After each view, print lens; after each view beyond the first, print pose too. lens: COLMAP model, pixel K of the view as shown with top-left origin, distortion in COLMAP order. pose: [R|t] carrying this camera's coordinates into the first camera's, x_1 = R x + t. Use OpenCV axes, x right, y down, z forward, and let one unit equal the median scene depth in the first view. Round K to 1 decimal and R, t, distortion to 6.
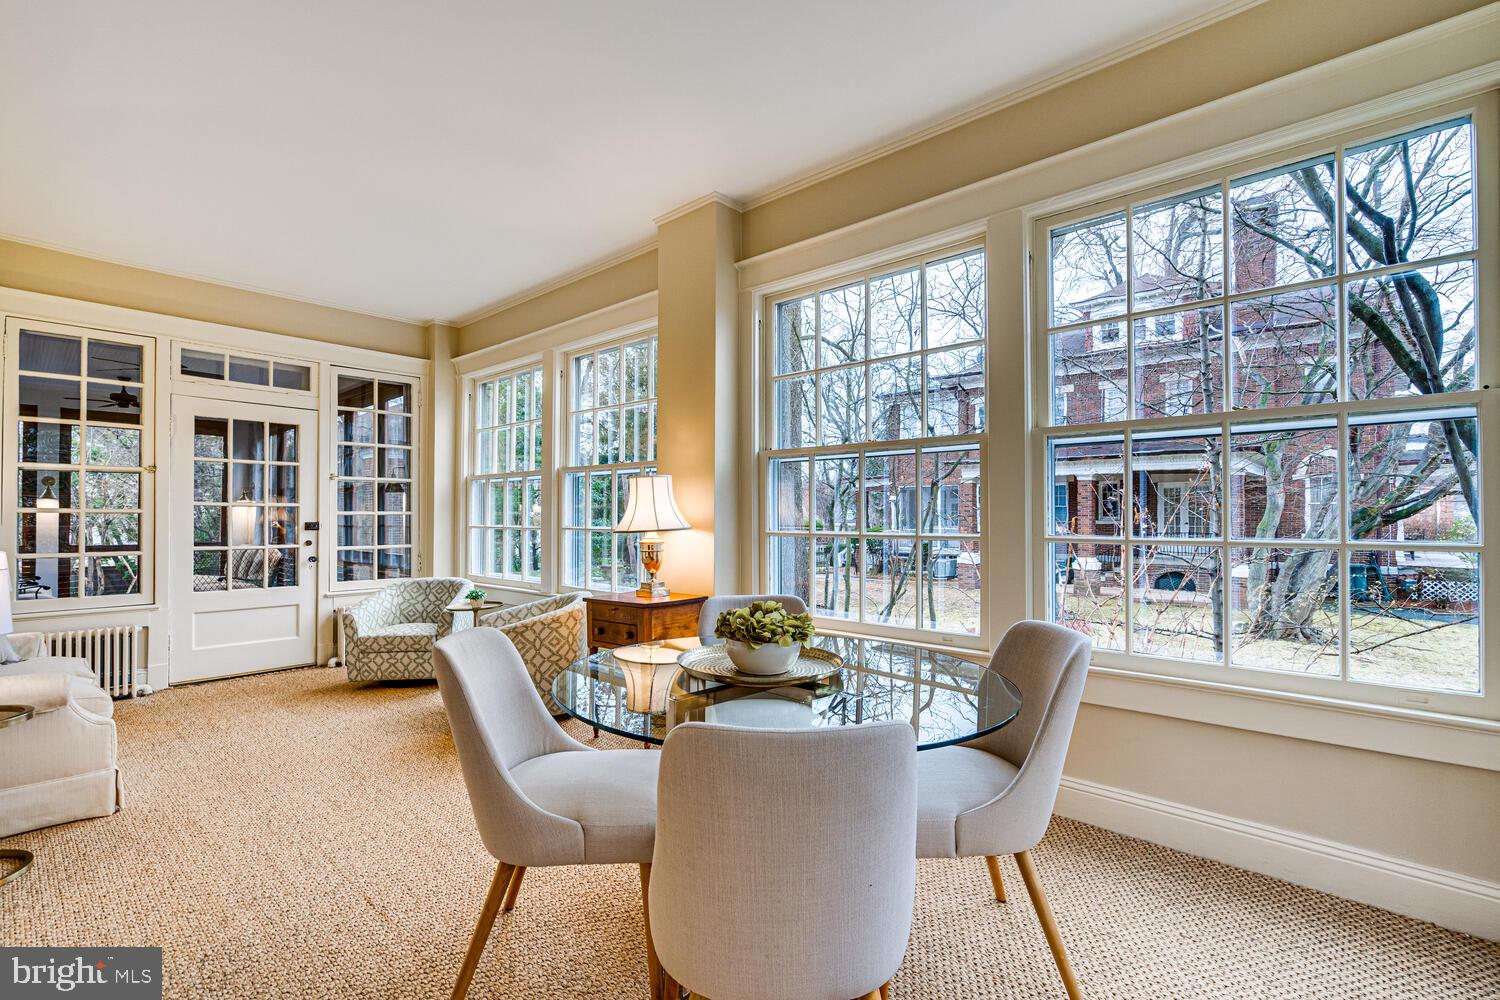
lens RADIAL K [[679.8, 0, 737.2], [0, 679.8, 508.7], [0, 0, 1]] dist [-0.004698, 0.000366]
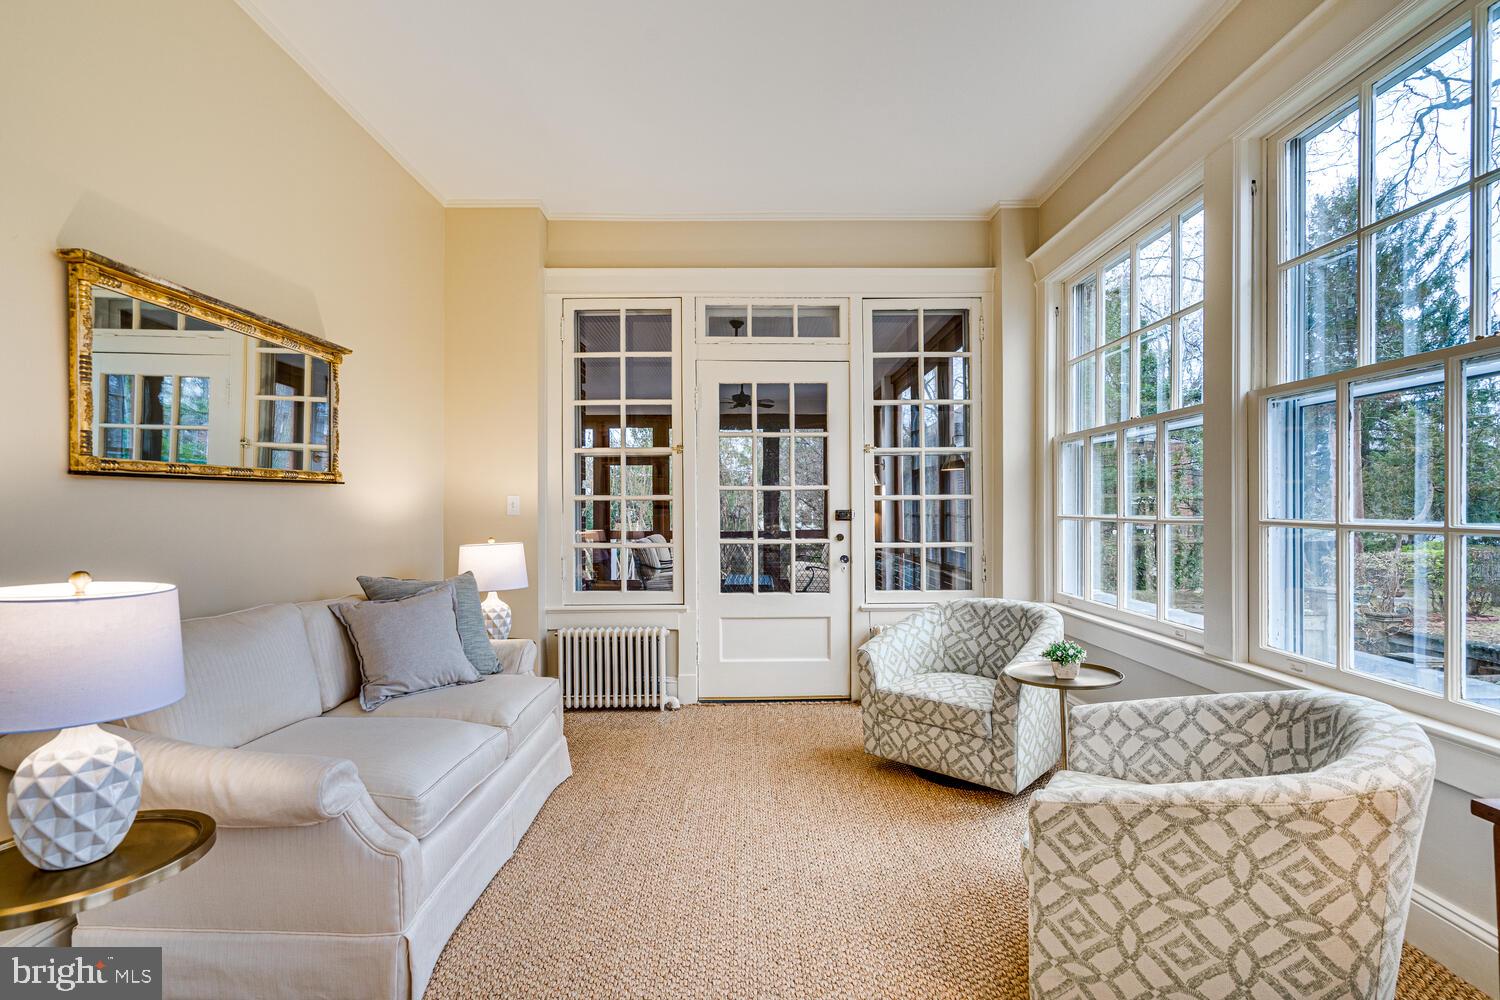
lens RADIAL K [[679.8, 0, 737.2], [0, 679.8, 508.7], [0, 0, 1]] dist [-0.004698, 0.000366]
pose [[0.672245, -0.002706, -0.740323, -0.153175], [0.014964, 0.999839, 0.009933, 0.009680], [0.740177, -0.017755, 0.672177, 0.425845]]
